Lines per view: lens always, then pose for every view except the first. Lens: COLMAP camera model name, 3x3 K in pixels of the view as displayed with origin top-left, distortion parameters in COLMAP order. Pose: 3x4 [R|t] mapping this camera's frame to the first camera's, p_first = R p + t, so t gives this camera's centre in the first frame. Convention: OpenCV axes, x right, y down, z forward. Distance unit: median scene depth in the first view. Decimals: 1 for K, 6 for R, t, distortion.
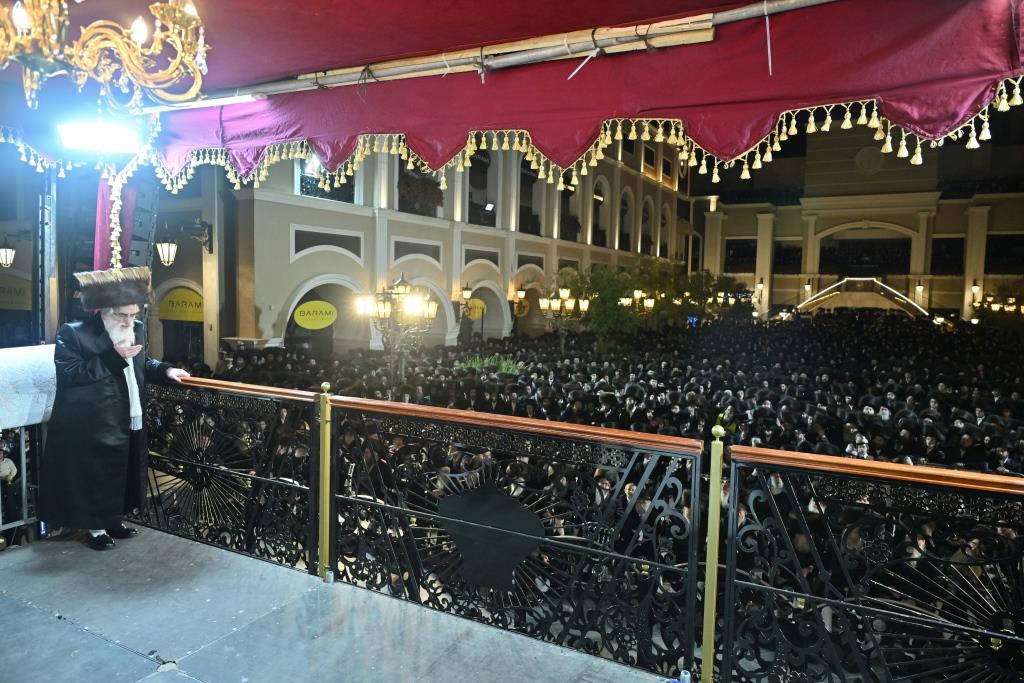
lens RADIAL K [[676.6, 0, 508.6], [0, 676.6, 343.1], [0, 0, 1]] dist [-0.003440, -0.006512]
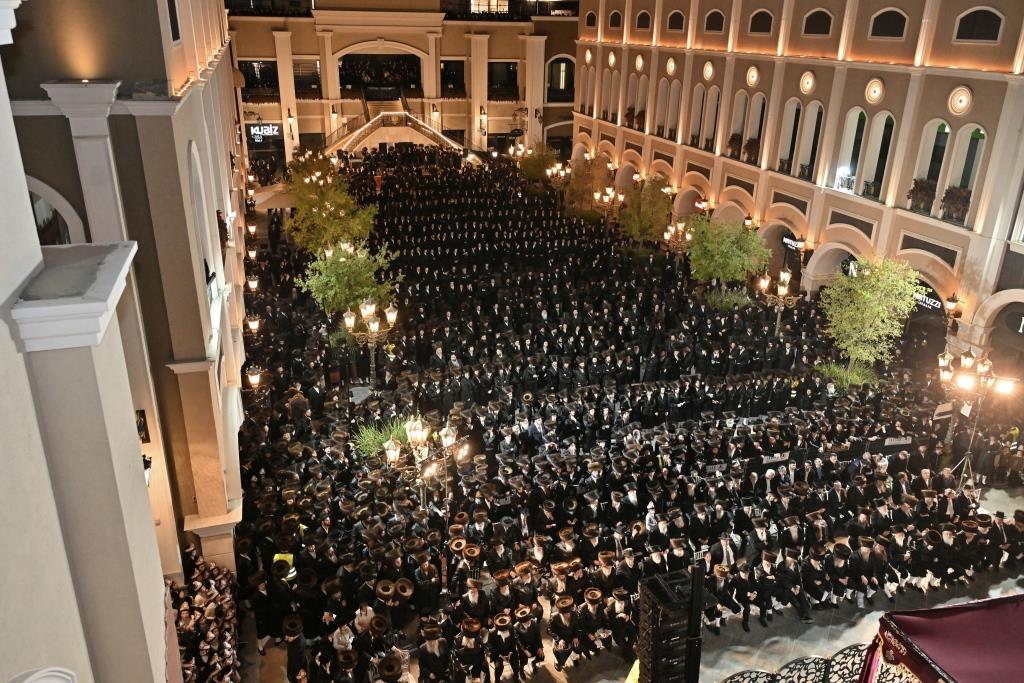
lens RADIAL K [[793.5, 0, 510.8], [0, 793.5, 338.7], [0, 0, 1]] dist [0.029626, -0.004409]
pose [[0.711247, -0.264932, 0.651106, -0.196555], [0.049200, 0.942748, 0.329856, -0.154905], [-0.701218, -0.202574, 0.683562, 0.017801]]
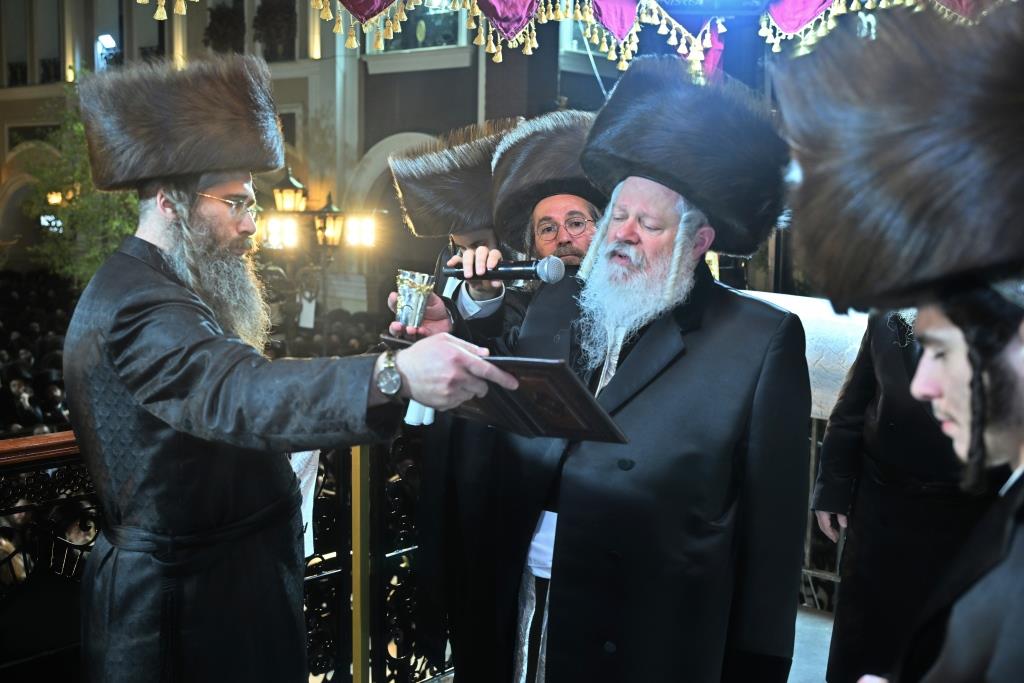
lens RADIAL K [[1193.3, 0, 511.3], [0, 1193.3, 344.6], [0, 0, 1]] dist [0.012654, 0.000000]
pose [[0.231677, -0.128267, 0.964299, -0.031117], [0.056938, 0.991358, 0.118186, -0.002215], [-0.971125, 0.027524, 0.236979, 0.018147]]
